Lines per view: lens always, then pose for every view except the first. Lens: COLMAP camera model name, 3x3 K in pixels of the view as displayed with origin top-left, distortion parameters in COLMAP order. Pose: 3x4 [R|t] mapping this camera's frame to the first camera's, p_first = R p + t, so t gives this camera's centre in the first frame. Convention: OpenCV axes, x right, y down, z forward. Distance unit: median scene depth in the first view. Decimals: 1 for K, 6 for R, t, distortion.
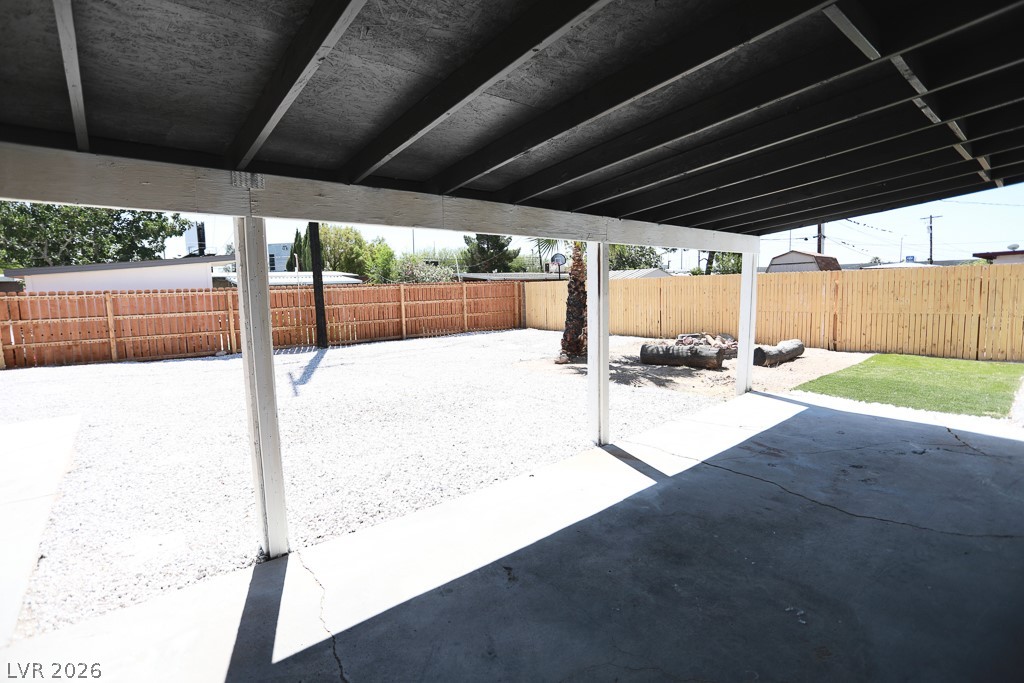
lens RADIAL K [[493.6, 0, 516.1], [0, 493.6, 338.6], [0, 0, 1]] dist [-0.058750, 0.023452]
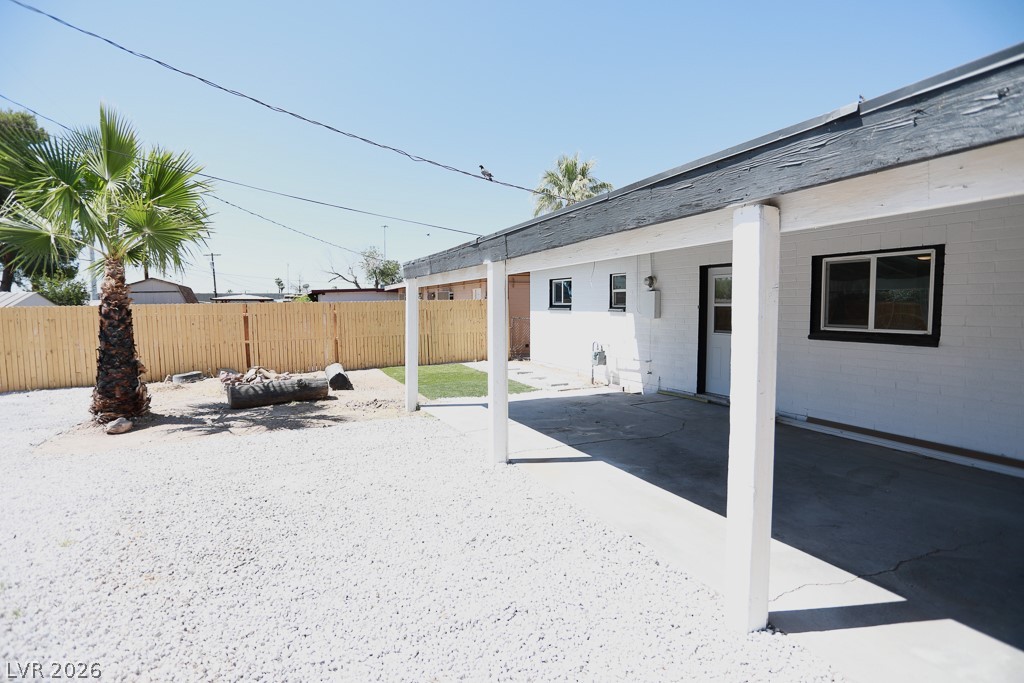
lens RADIAL K [[493.6, 0, 518.4], [0, 493.6, 344.3], [0, 0, 1]] dist [-0.058750, 0.023452]
pose [[0.249717, -0.052692, 0.966884, -0.423881], [0.102301, 0.994366, 0.027769, -0.032874], [-0.962900, 0.091978, 0.253700, 0.346244]]
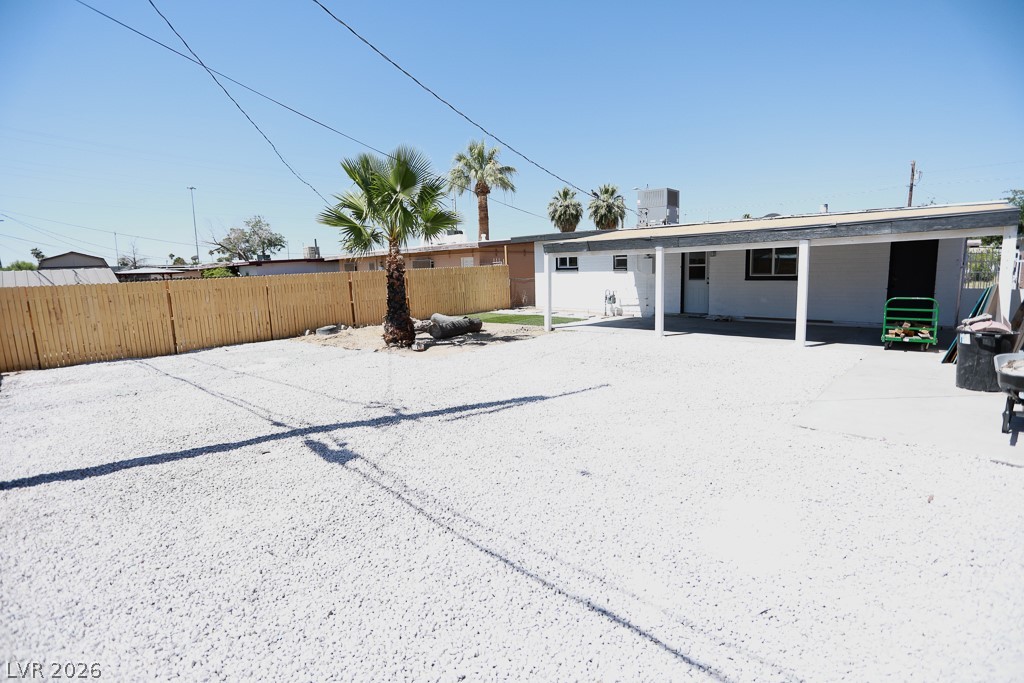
lens RADIAL K [[493.6, 0, 514.2], [0, 493.6, 346.6], [0, 0, 1]] dist [-0.058750, 0.023452]
pose [[-0.107321, -0.129485, 0.985756, -0.993922], [0.137266, 0.980058, 0.143681, -0.084585], [-0.984703, 0.150730, -0.087407, 0.897877]]
